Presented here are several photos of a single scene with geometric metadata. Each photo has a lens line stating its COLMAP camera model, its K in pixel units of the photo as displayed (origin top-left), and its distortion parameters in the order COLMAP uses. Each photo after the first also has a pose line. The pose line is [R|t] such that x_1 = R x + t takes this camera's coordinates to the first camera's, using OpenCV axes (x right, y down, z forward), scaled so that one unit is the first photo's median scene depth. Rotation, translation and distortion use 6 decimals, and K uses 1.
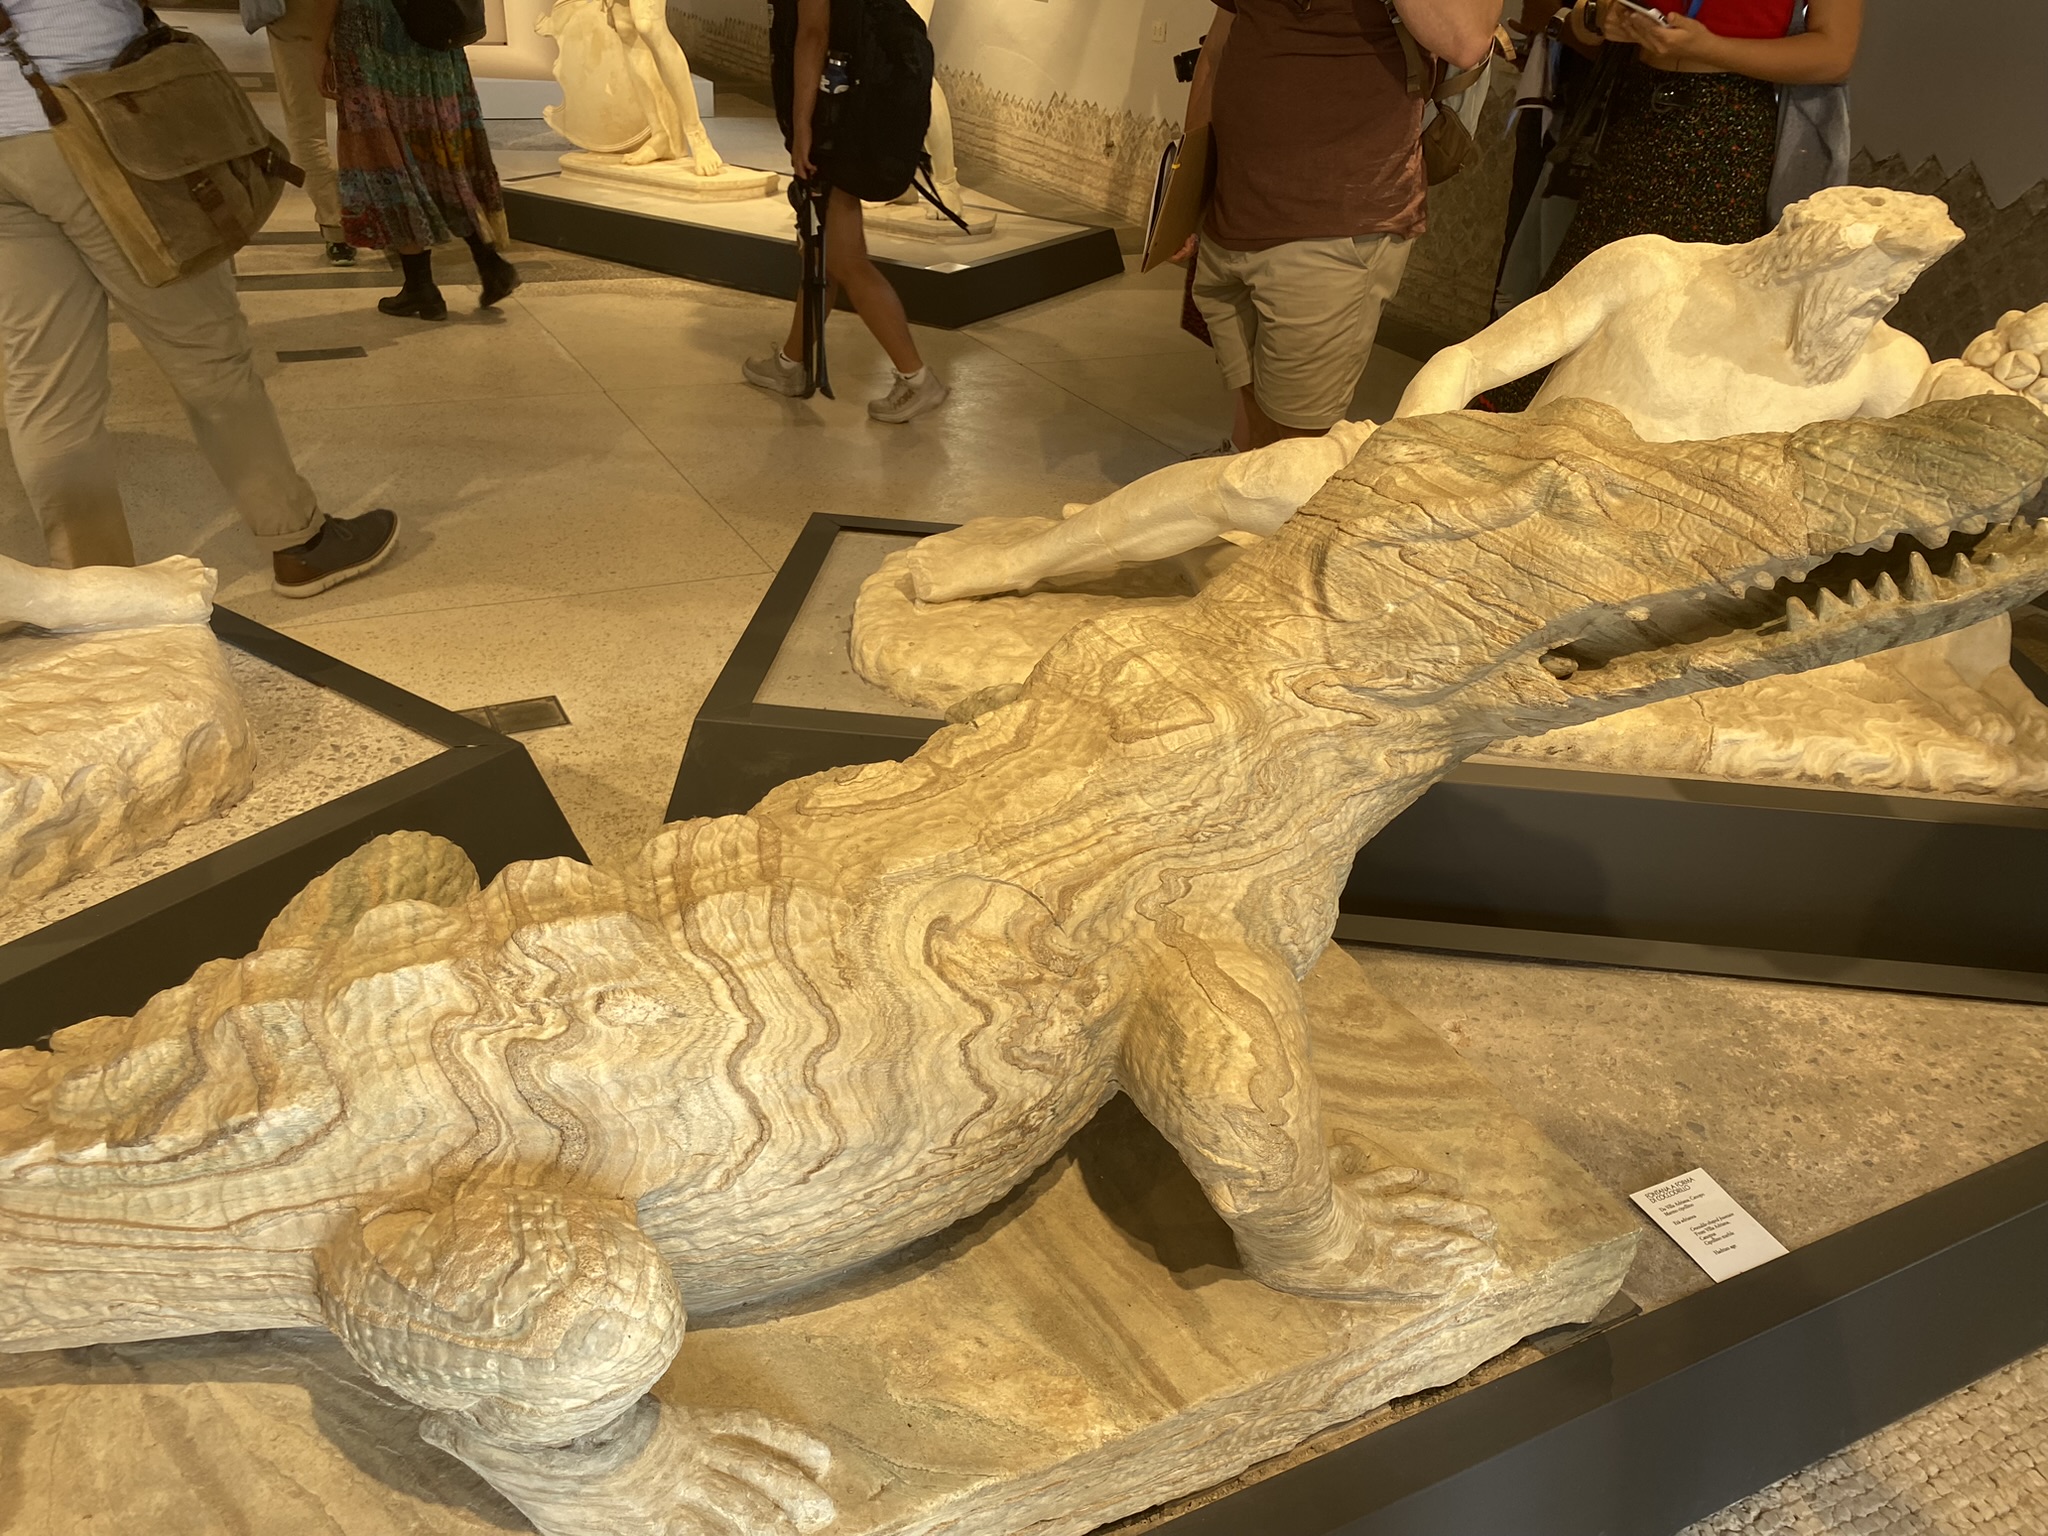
lens RADIAL K [[1588.1, 0, 1027.0], [0, 1588.1, 780.9], [0, 0, 1]] dist [0.014852, -0.025414]
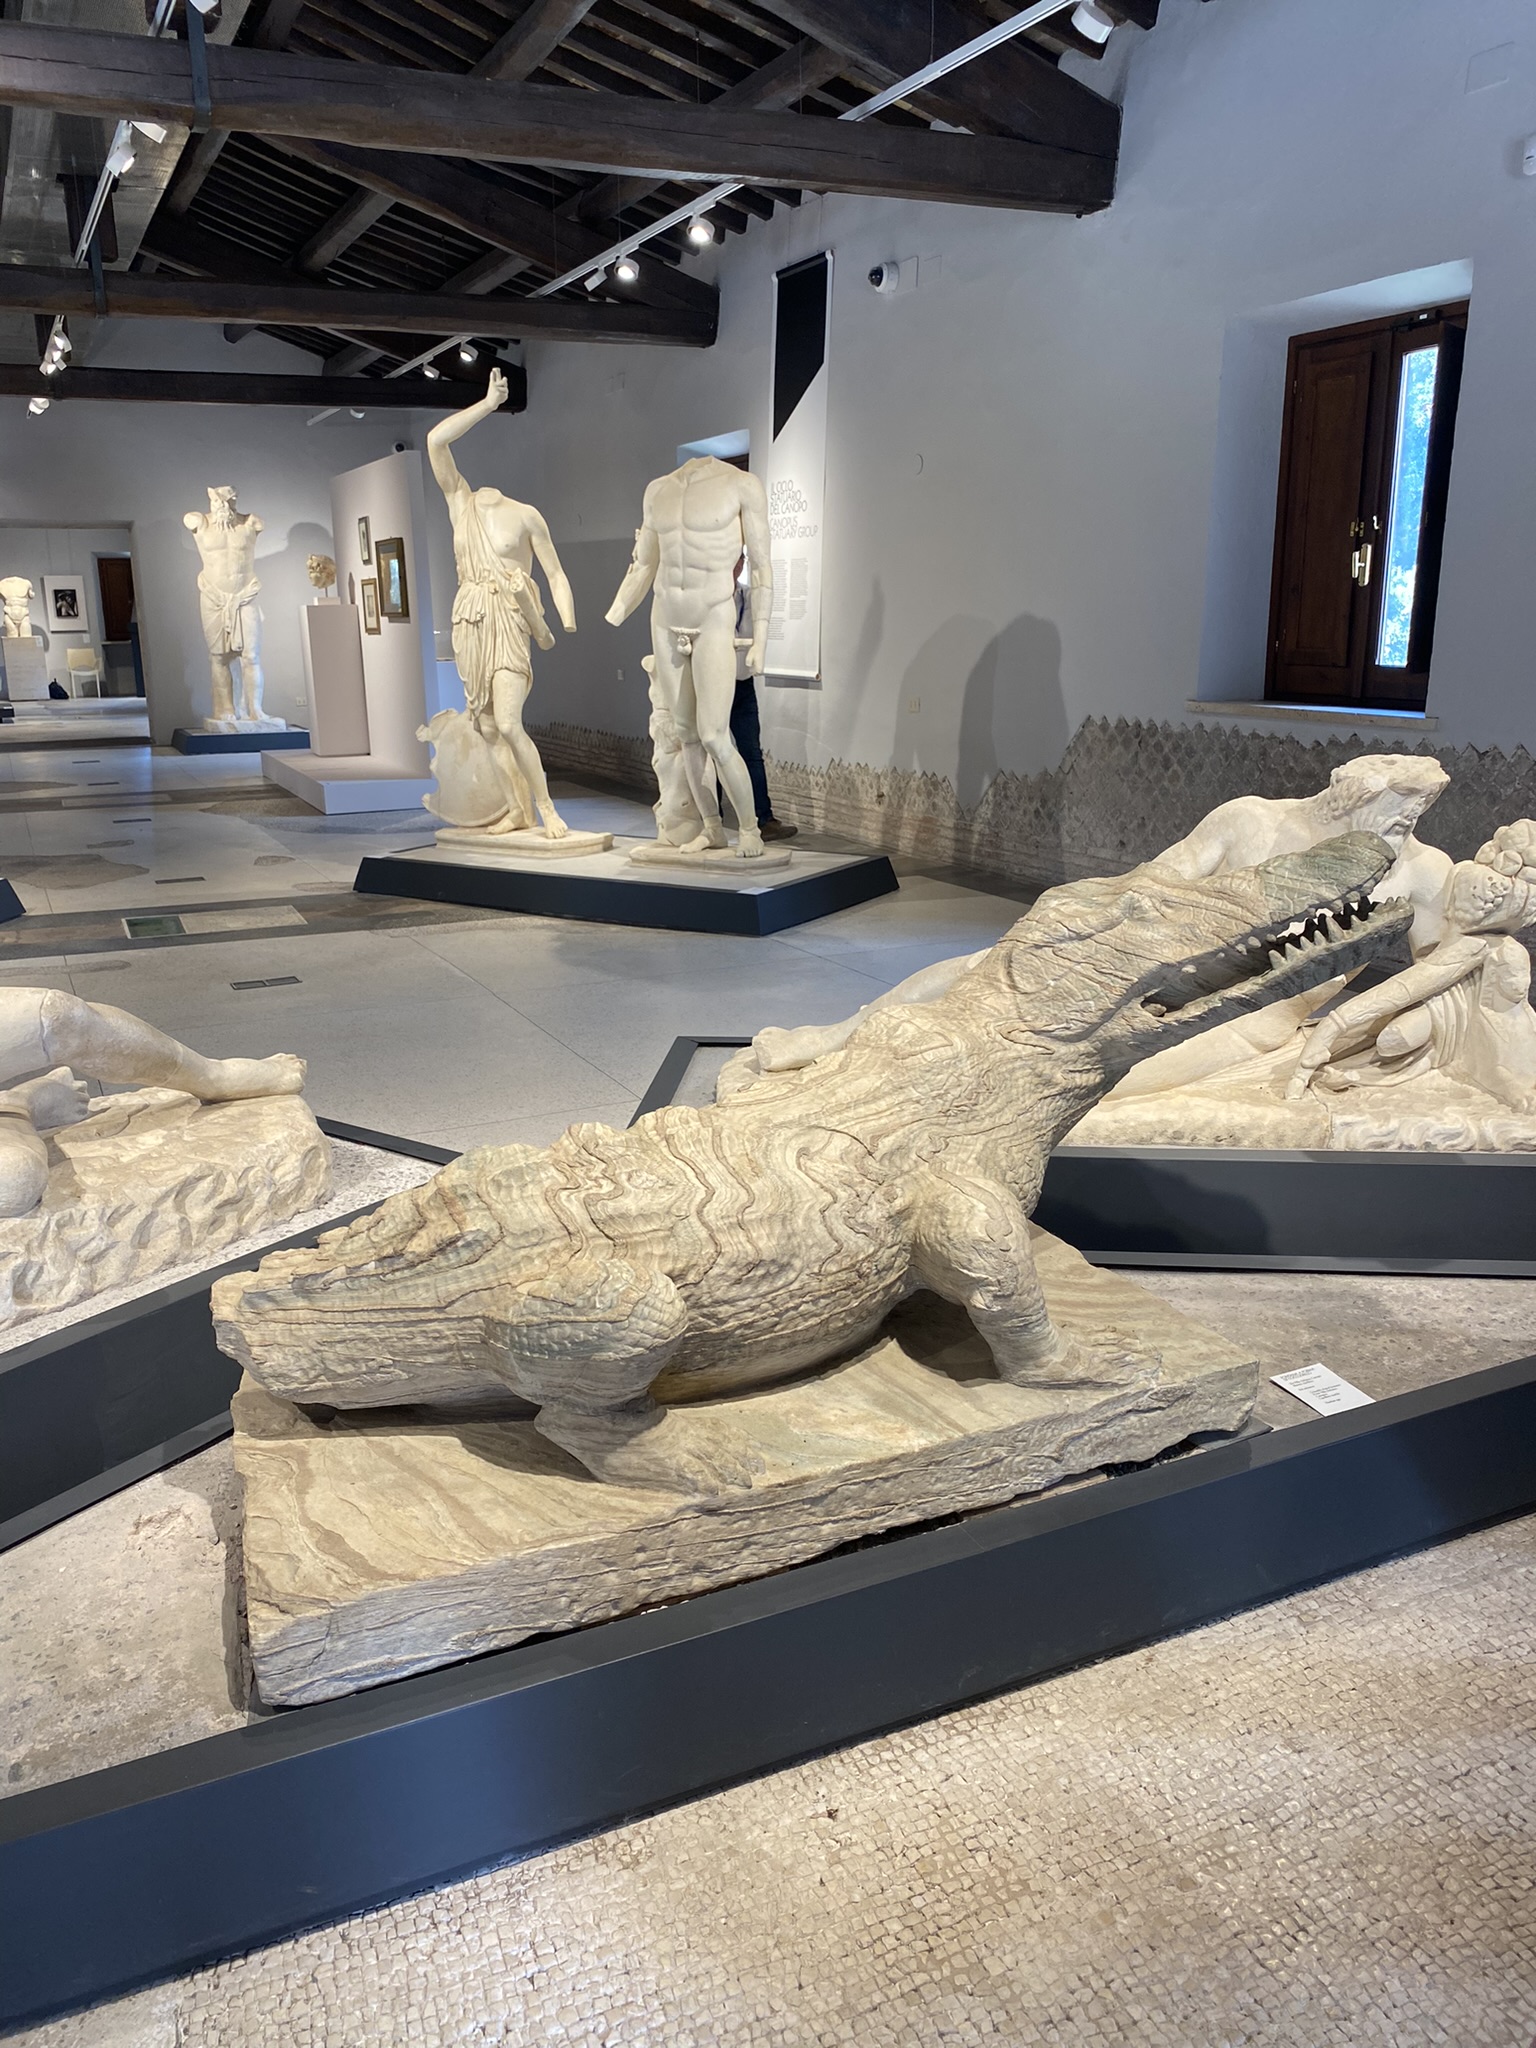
lens RADIAL K [[1588.1, 0, 769.2], [0, 1588.1, 1023.6], [0, 0, 1]] dist [0.014852, -0.025414]
pose [[0.997245, -0.066581, -0.032690, -0.020261], [0.056303, 0.966412, -0.250756, 0.303068], [0.048288, 0.248224, 0.967498, -0.581754]]
